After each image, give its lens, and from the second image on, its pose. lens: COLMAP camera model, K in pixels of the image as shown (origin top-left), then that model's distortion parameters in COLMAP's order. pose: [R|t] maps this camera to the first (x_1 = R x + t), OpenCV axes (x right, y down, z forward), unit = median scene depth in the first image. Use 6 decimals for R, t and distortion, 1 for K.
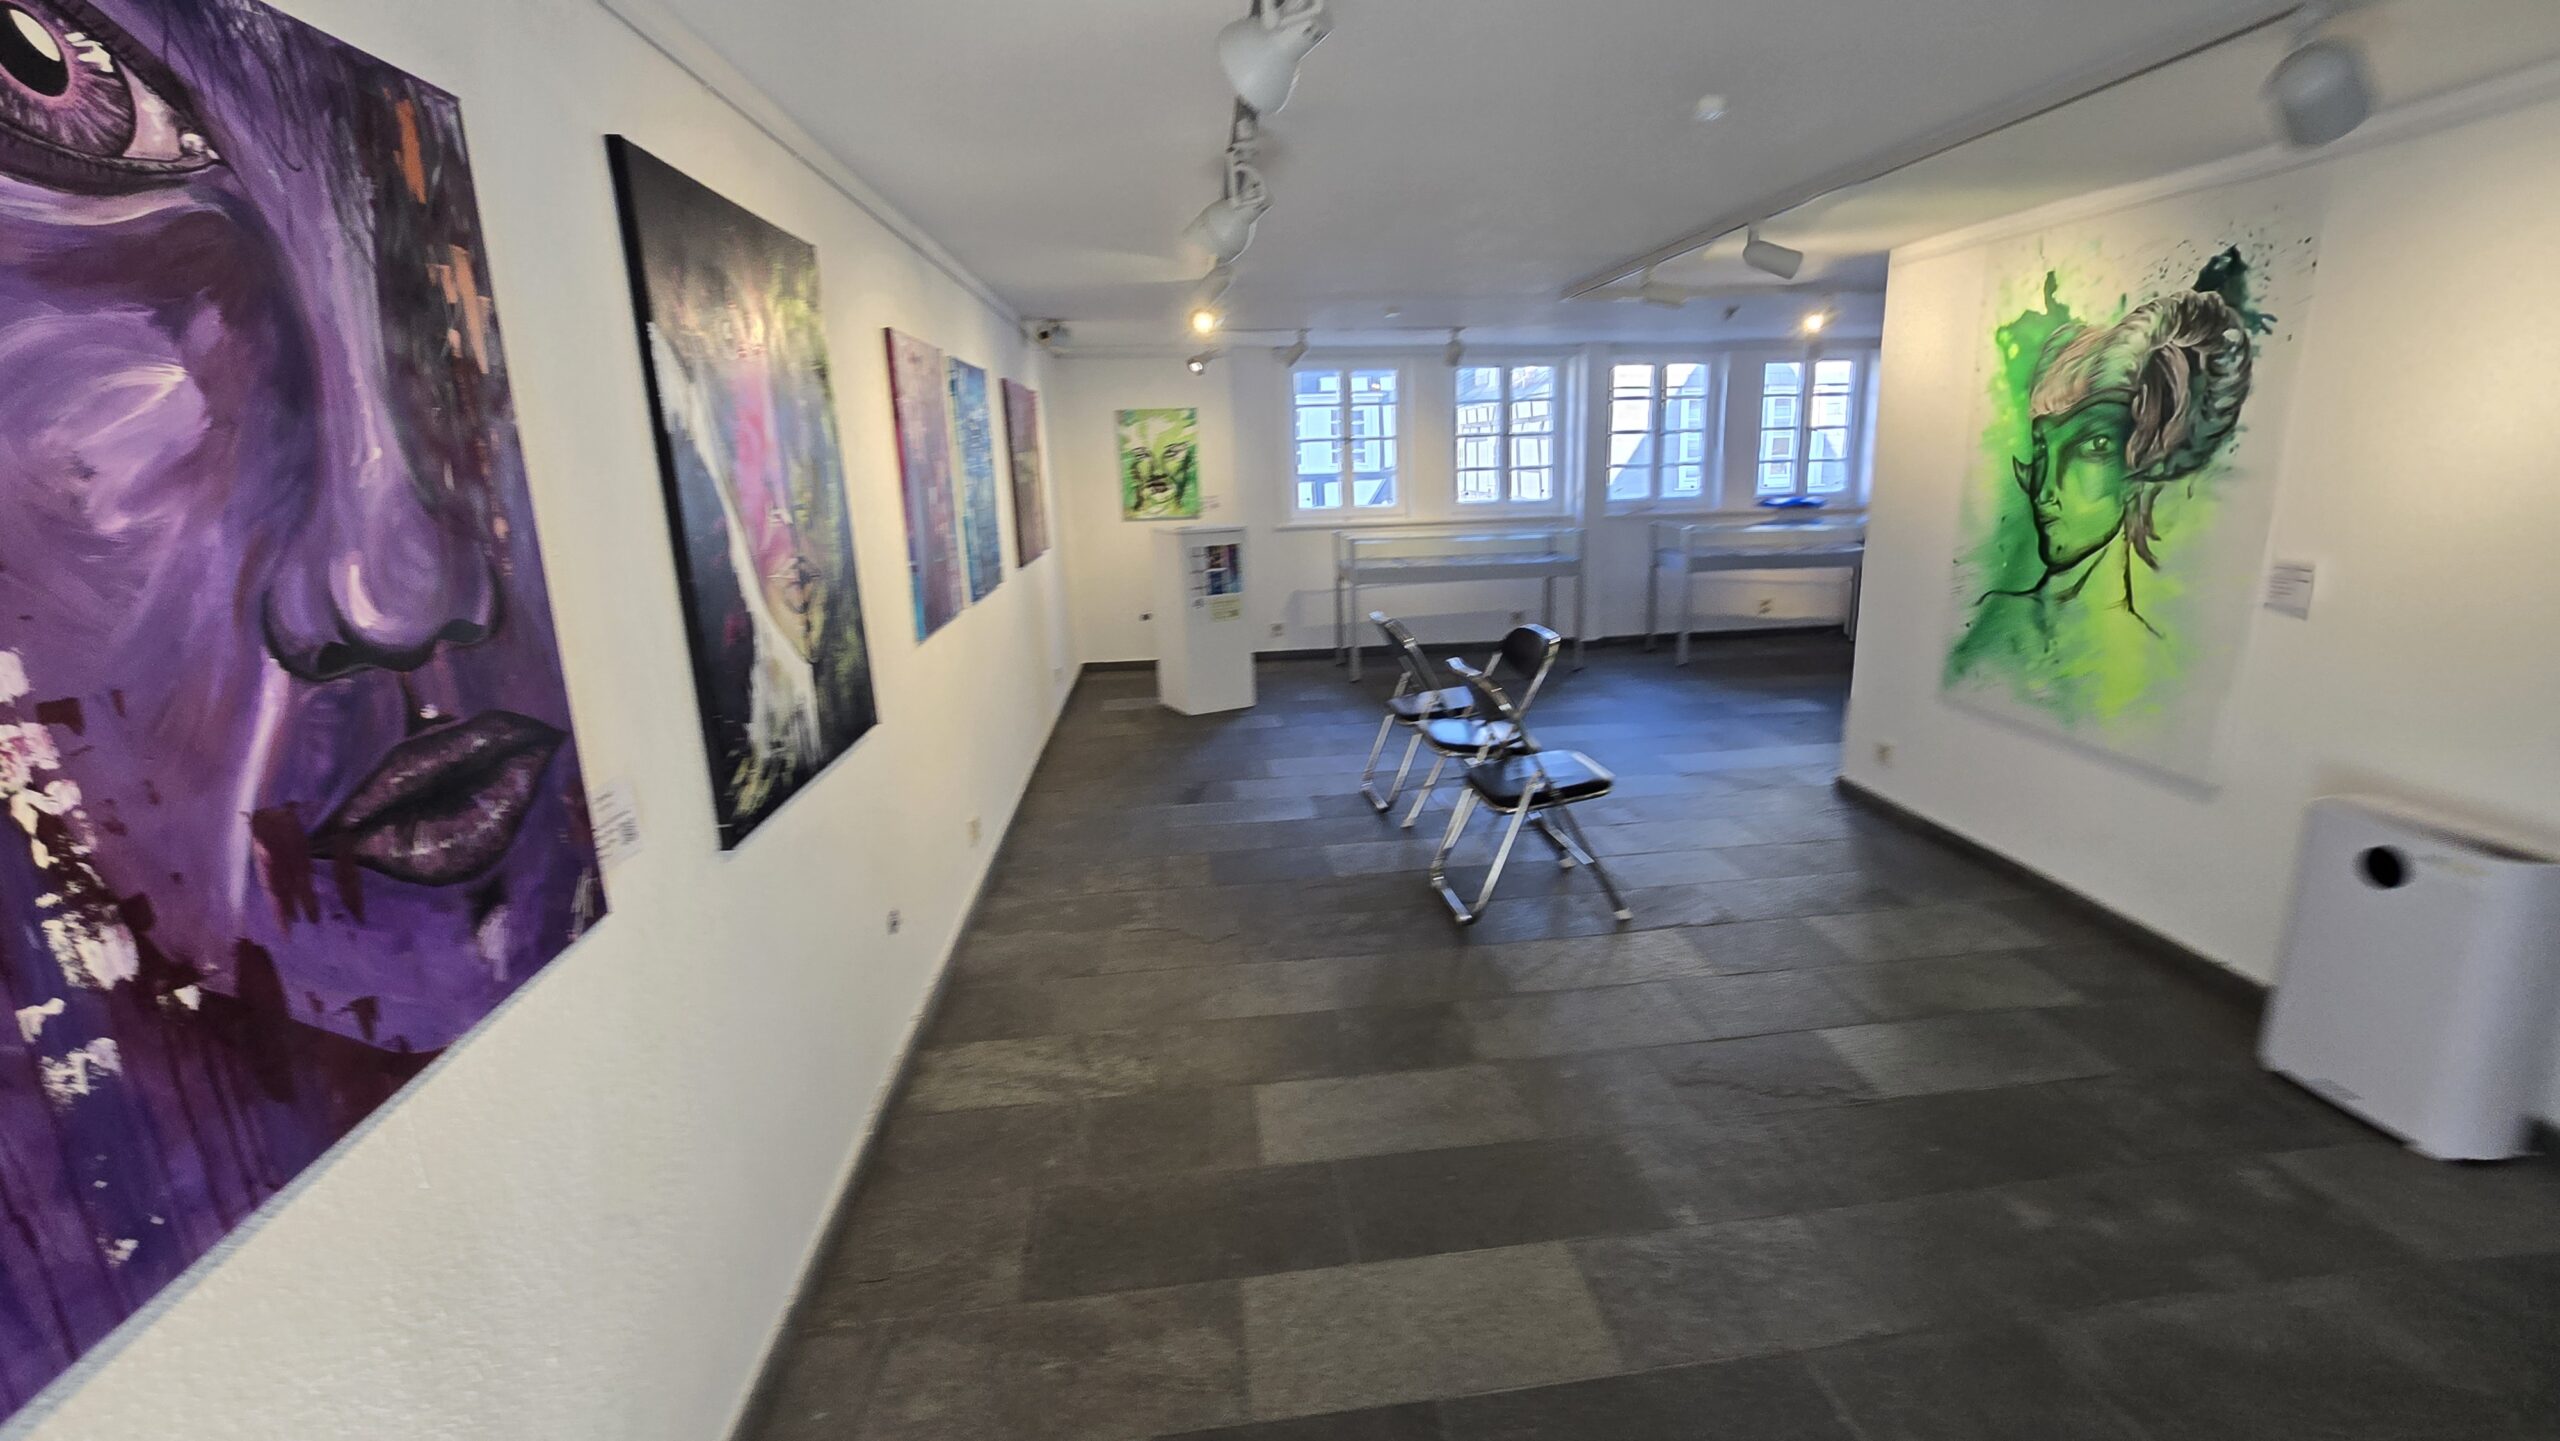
lens RADIAL K [[1054.3, 0, 1357.7], [0, 1054.3, 730.3], [0, 0, 1]] dist [-0.004279, 0.000995]
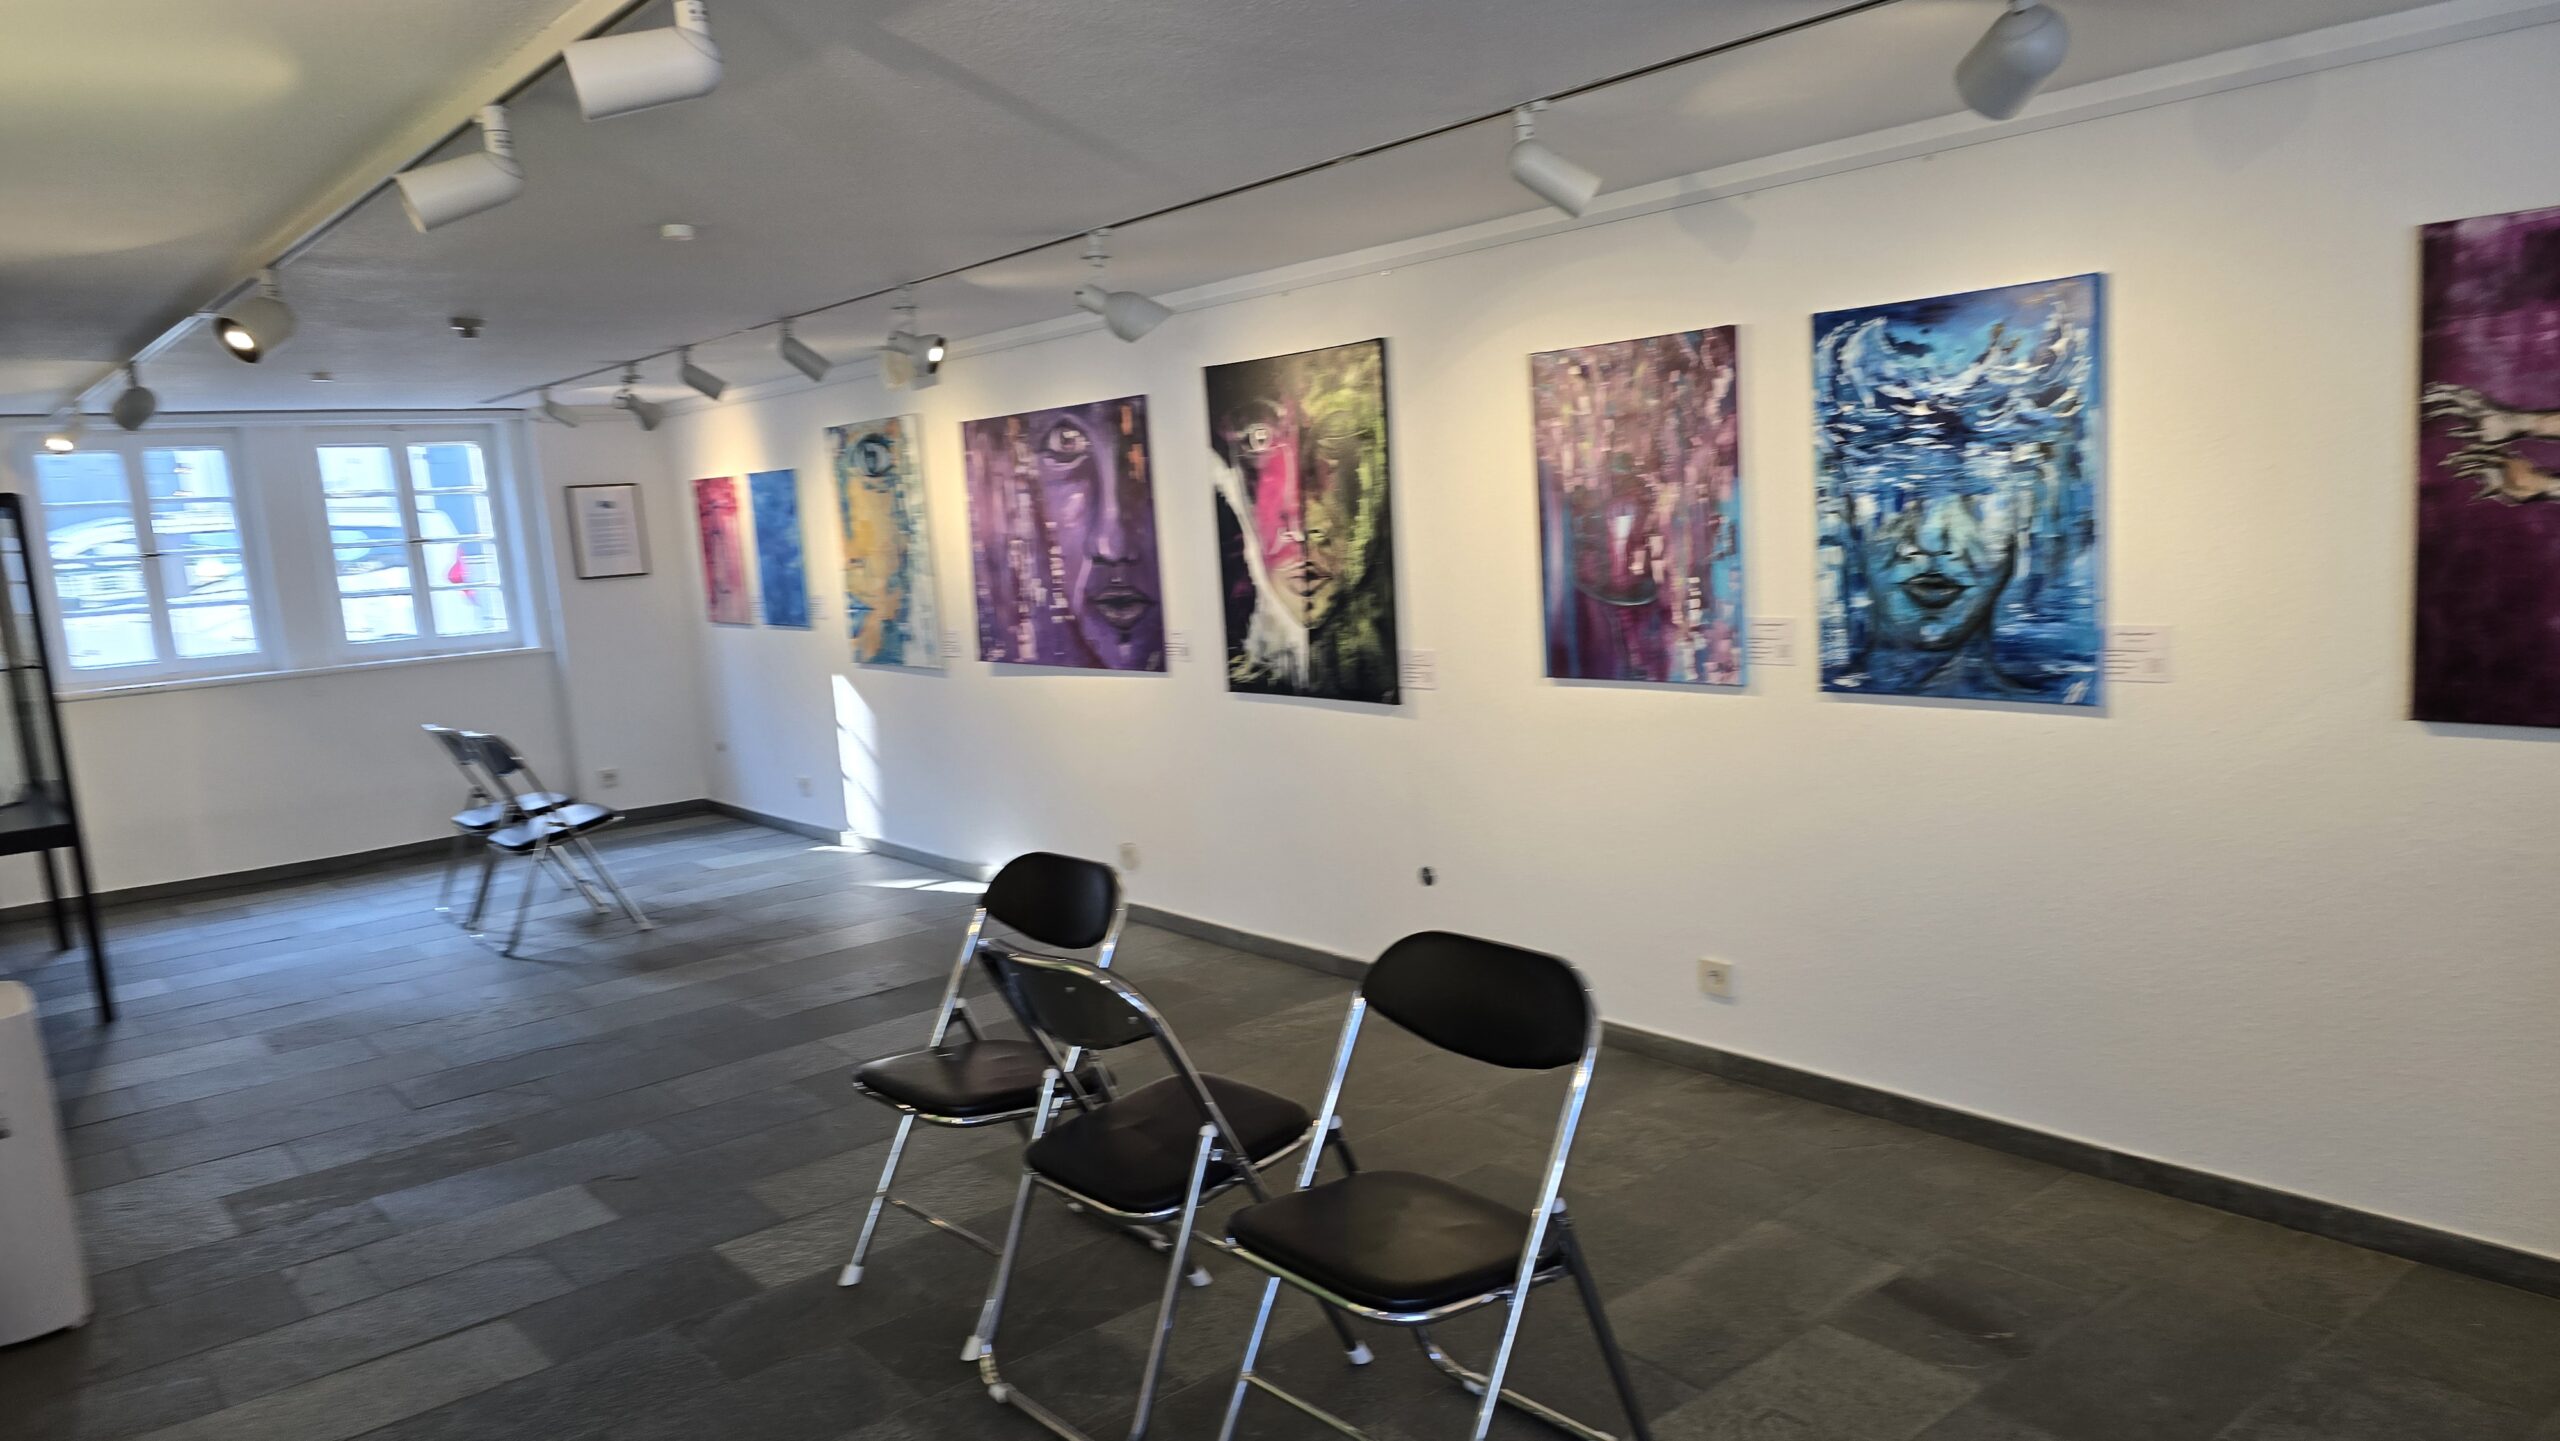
lens RADIAL K [[1731.3, 0, 1289.2], [0, 1731.3, 738.0], [0, 0, 1]] dist [0.040205, -0.027593]
pose [[-0.862812, 0.145874, -0.484021, 0.502849], [-0.047759, 0.929658, 0.365315, -0.543222], [0.503263, 0.338315, -0.795153, 1.968899]]
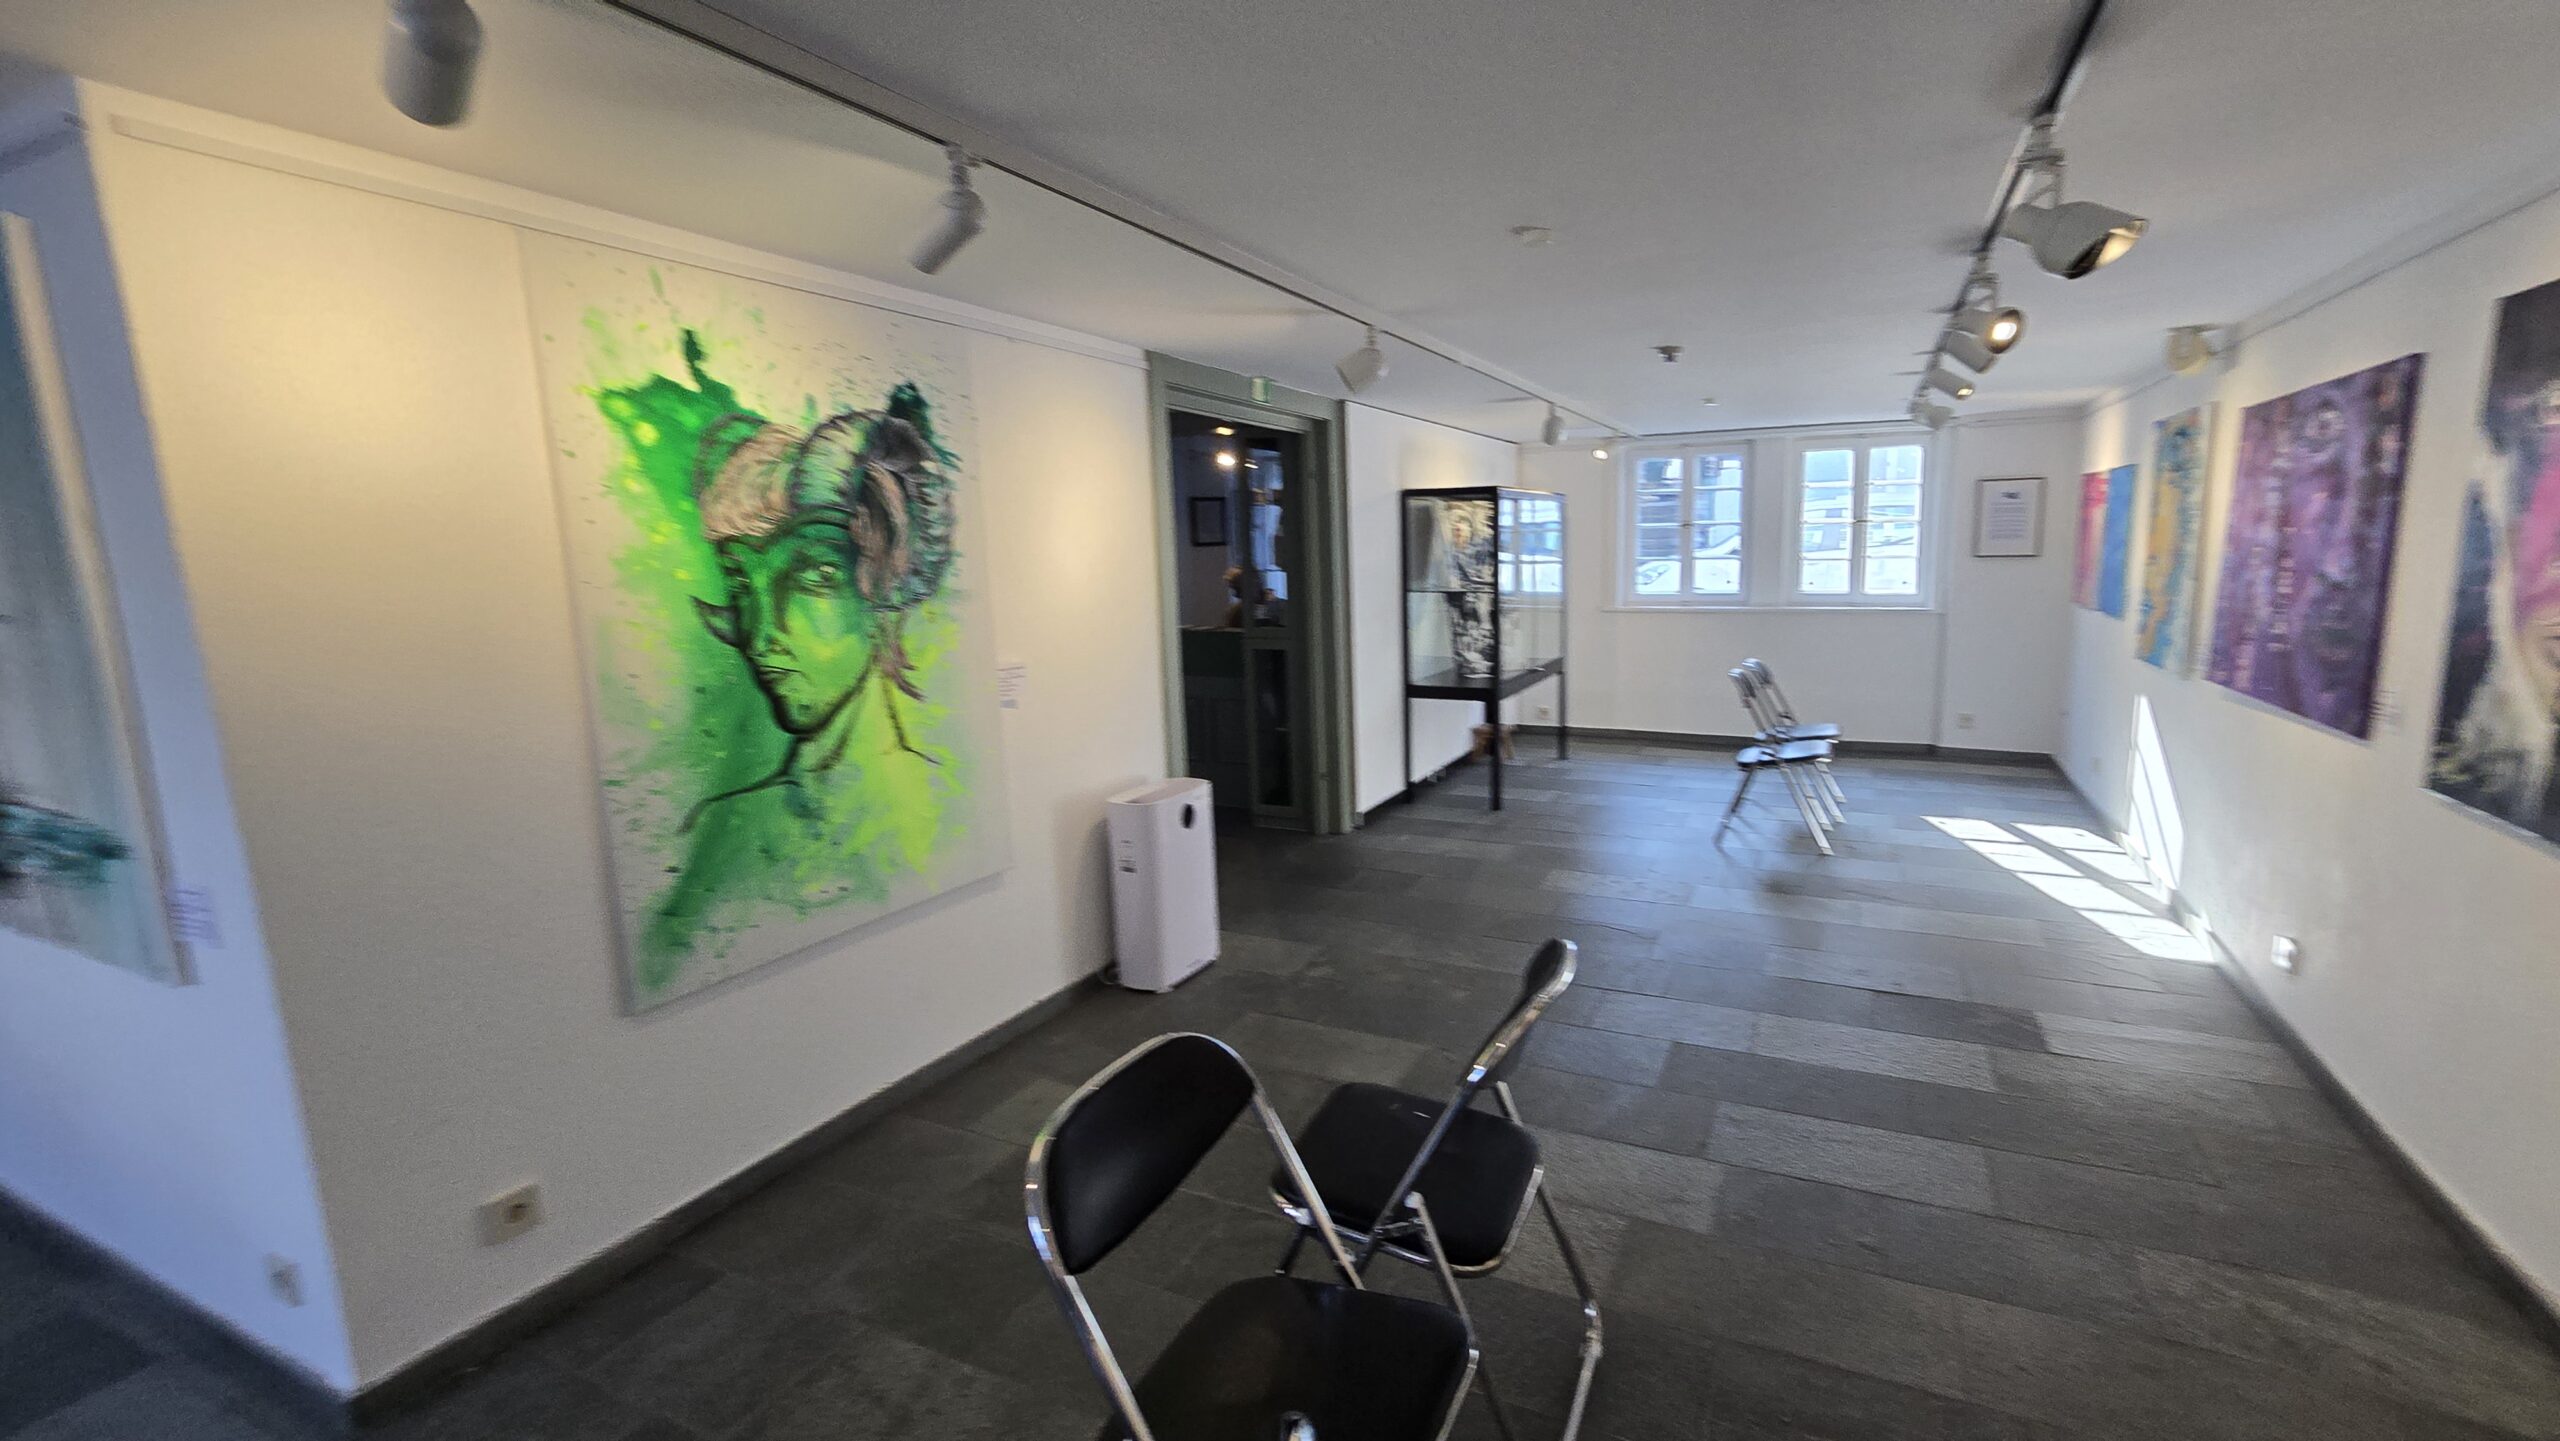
lens RADIAL K [[1054.3, 0, 1356.5], [0, 1054.3, 736.3], [0, 0, 1]] dist [-0.004279, 0.000995]
pose [[-0.826709, -0.059227, 0.559504, -0.098443], [0.185786, 0.909927, 0.370833, -0.384306], [-0.531071, 0.410519, -0.741241, 1.442244]]
